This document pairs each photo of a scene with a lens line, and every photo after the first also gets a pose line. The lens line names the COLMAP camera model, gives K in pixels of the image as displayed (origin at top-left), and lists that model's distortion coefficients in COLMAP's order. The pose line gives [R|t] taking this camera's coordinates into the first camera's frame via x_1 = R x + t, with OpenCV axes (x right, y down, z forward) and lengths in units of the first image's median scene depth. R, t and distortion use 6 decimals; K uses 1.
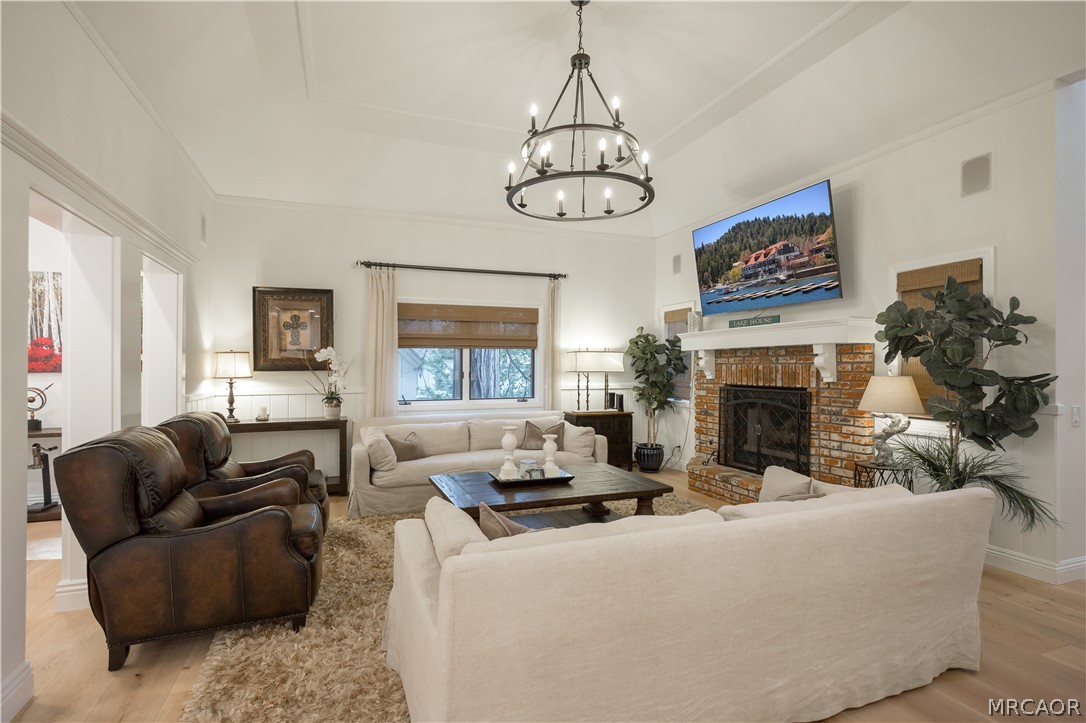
lens RADIAL K [[503.7, 0, 529.2], [0, 503.7, 363.9], [0, 0, 1]] dist [-0.002007, -0.000300]
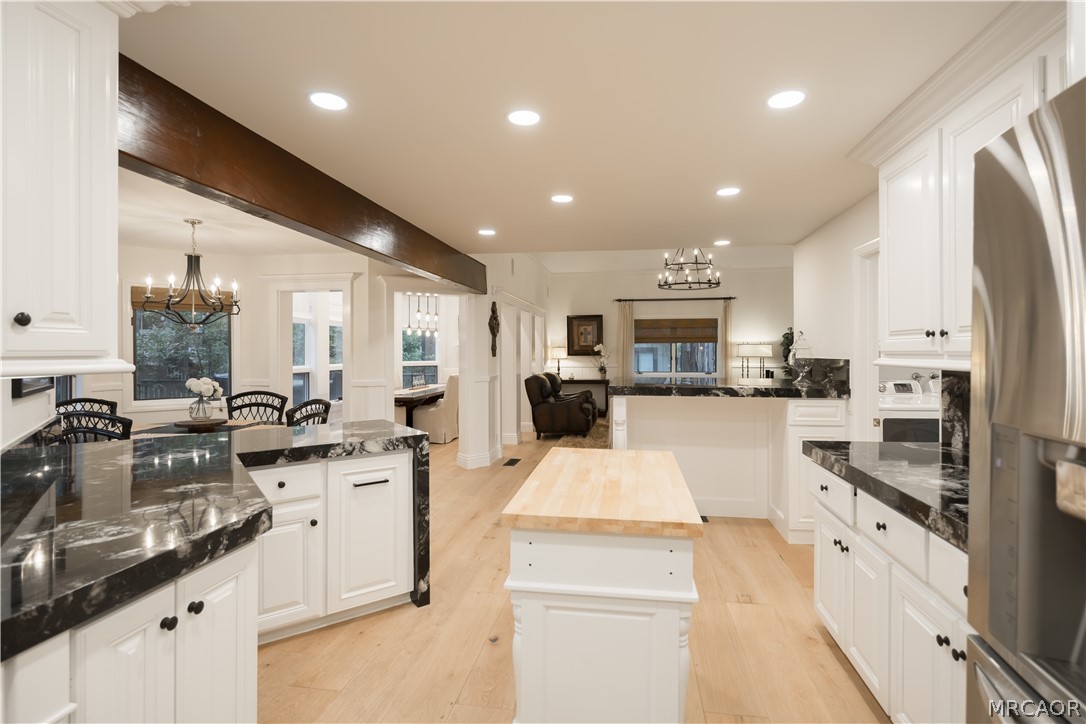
lens RADIAL K [[519.6, 0, 564.1], [0, 519.6, 351.8], [0, 0, 1]] dist [-0.001103, -0.000086]
pose [[0.883358, 0.000798, -0.468698, 0.444115], [0.004575, 0.999936, 0.010325, -0.023536], [0.468677, -0.011265, 0.883298, -0.896674]]
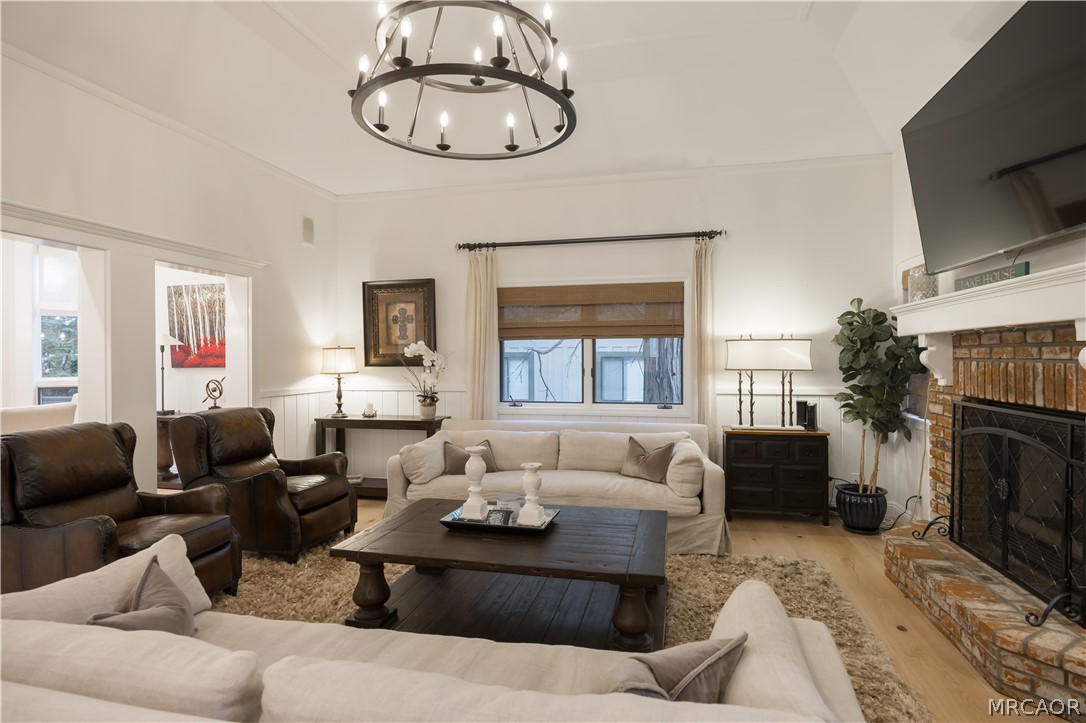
lens RADIAL K [[564.1, 0, 550.1], [0, 564.1, 356.6], [0, 0, 1]] dist [-0.000792, -0.000242]
pose [[0.839385, -0.002218, -0.543533, 0.353637], [0.006655, 0.999959, 0.006197, -0.009574], [0.543497, -0.008819, 0.839365, 0.249527]]
